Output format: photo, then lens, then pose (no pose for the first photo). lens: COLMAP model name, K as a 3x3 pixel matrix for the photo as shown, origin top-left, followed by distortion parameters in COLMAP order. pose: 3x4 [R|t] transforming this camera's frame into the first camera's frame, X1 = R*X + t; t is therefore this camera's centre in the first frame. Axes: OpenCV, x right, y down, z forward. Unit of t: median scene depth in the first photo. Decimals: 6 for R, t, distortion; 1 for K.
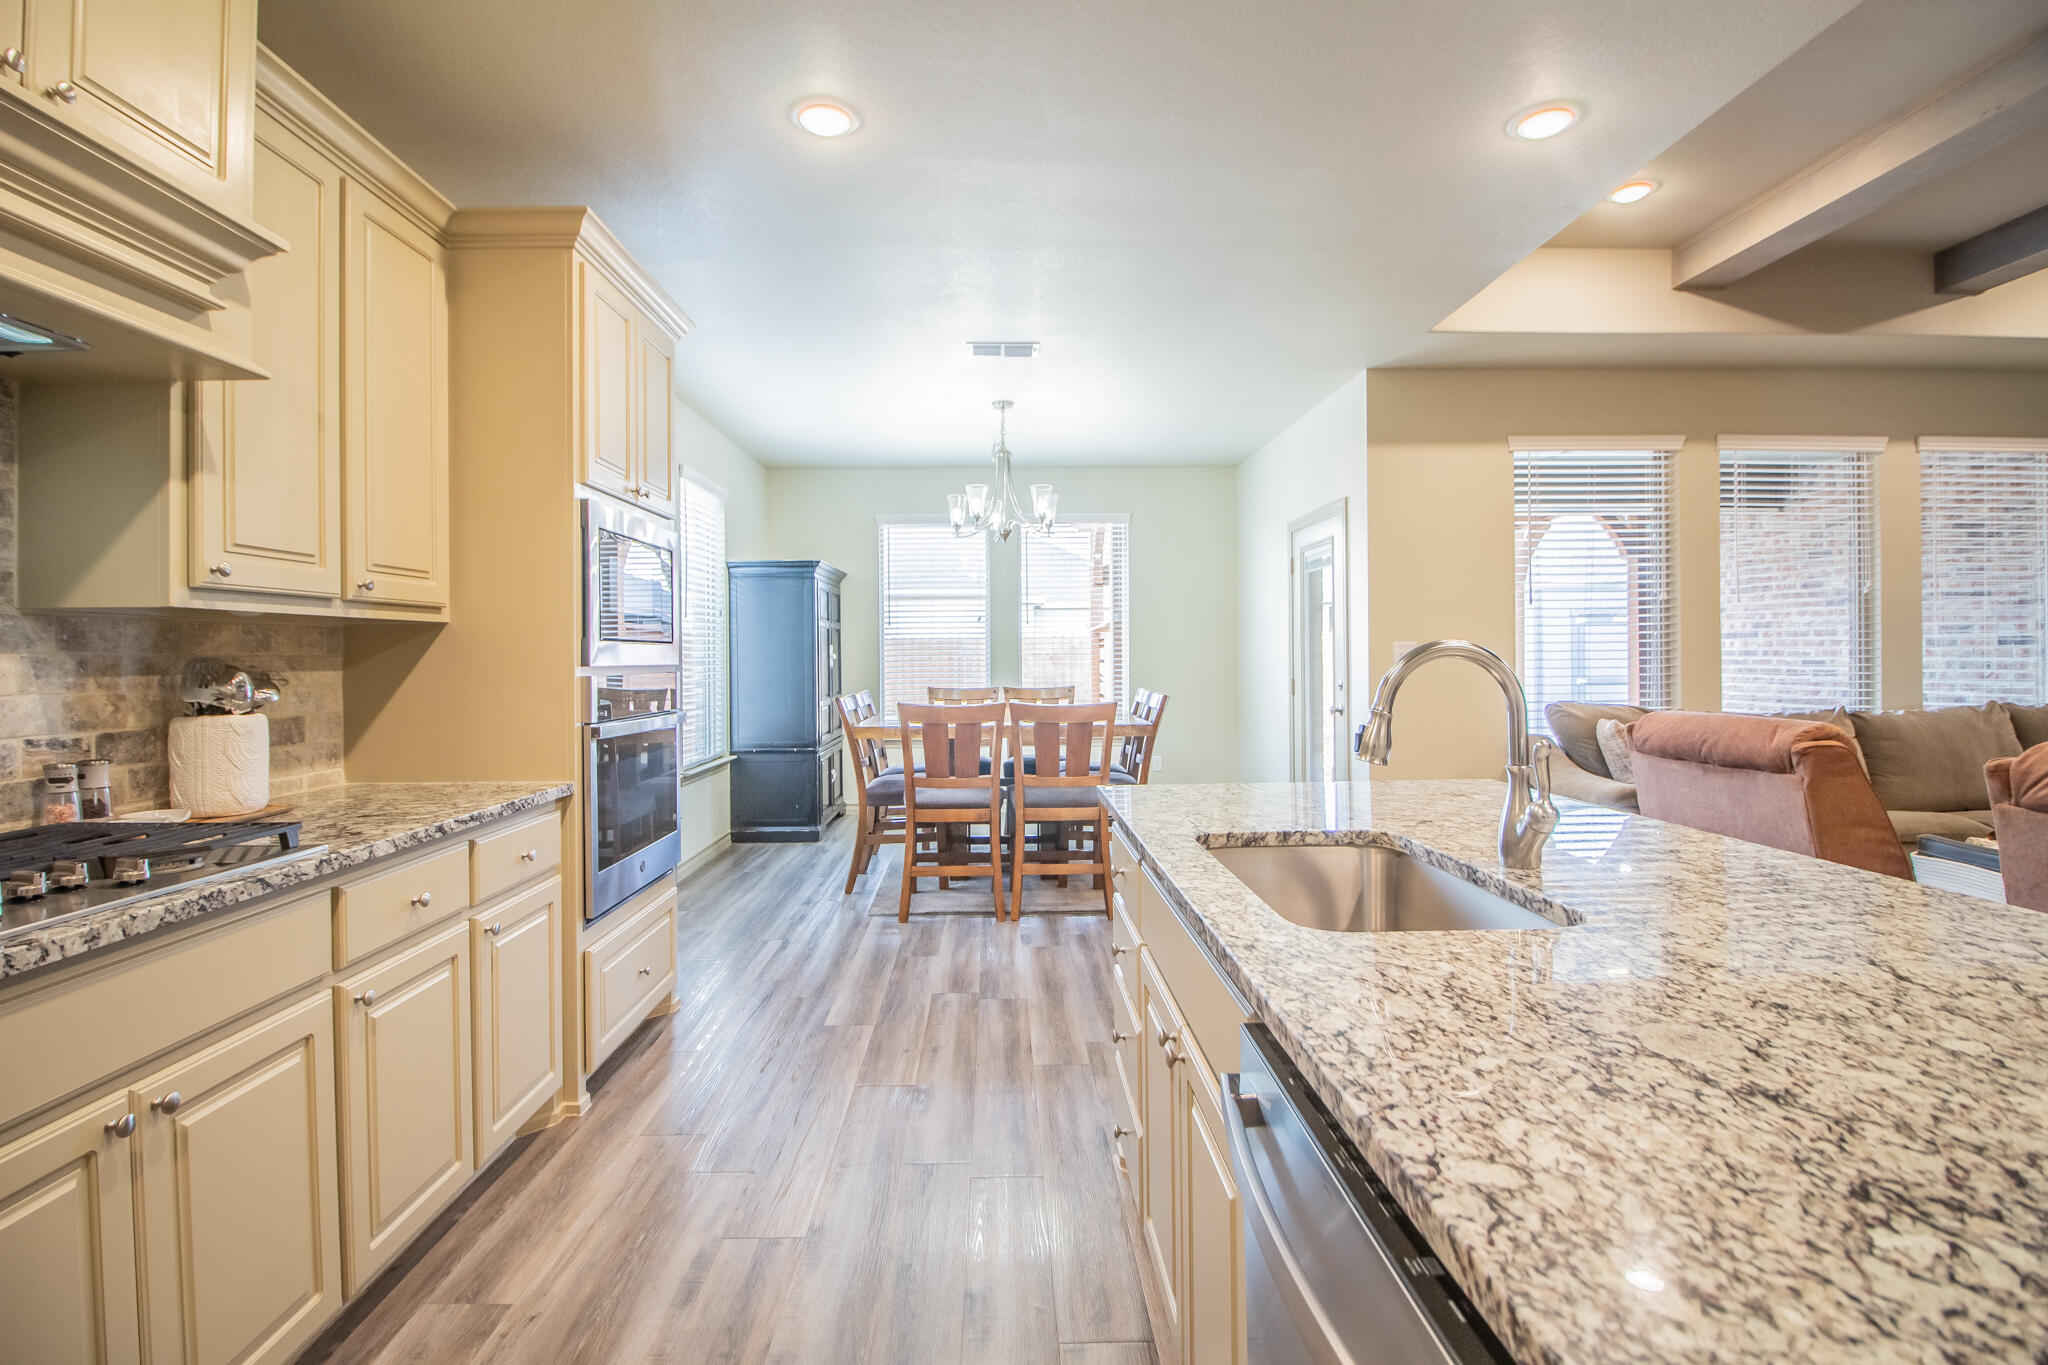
lens RADIAL K [[997.1, 0, 1051.1], [0, 997.1, 654.2], [0, 0, 1]] dist [-0.007859, -0.001859]
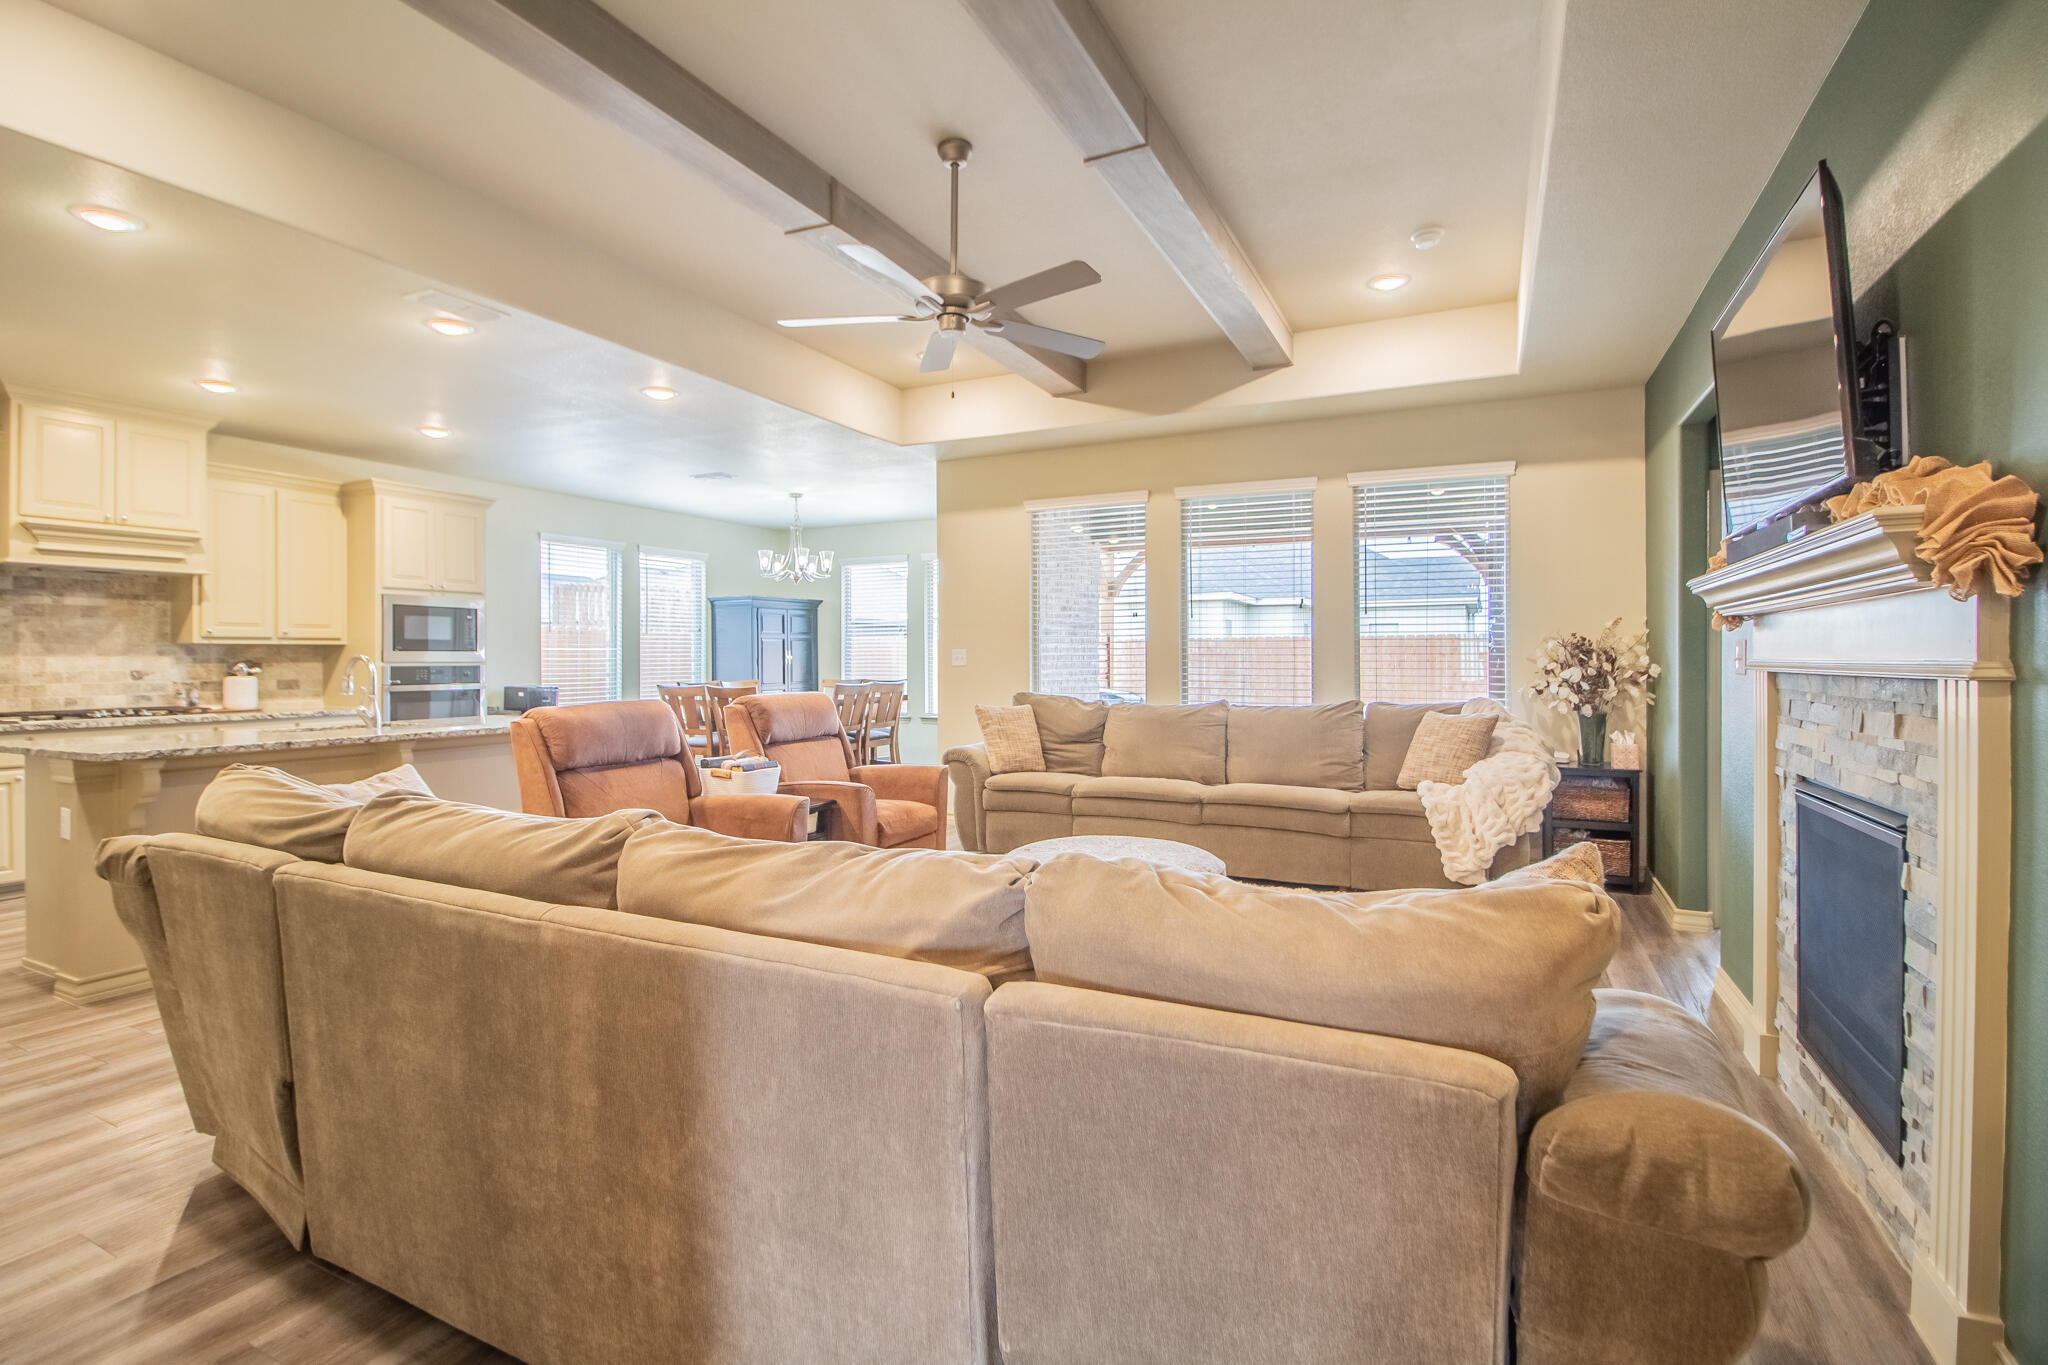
lens RADIAL K [[997.1, 0, 1039.9], [0, 997.1, 649.9], [0, 0, 1]] dist [-0.007859, -0.001859]
pose [[0.879814, 0.002183, -0.475313, 2.840750], [-0.003053, 0.999995, -0.001059, -0.025573], [0.475308, 0.002383, 0.879816, -0.518960]]
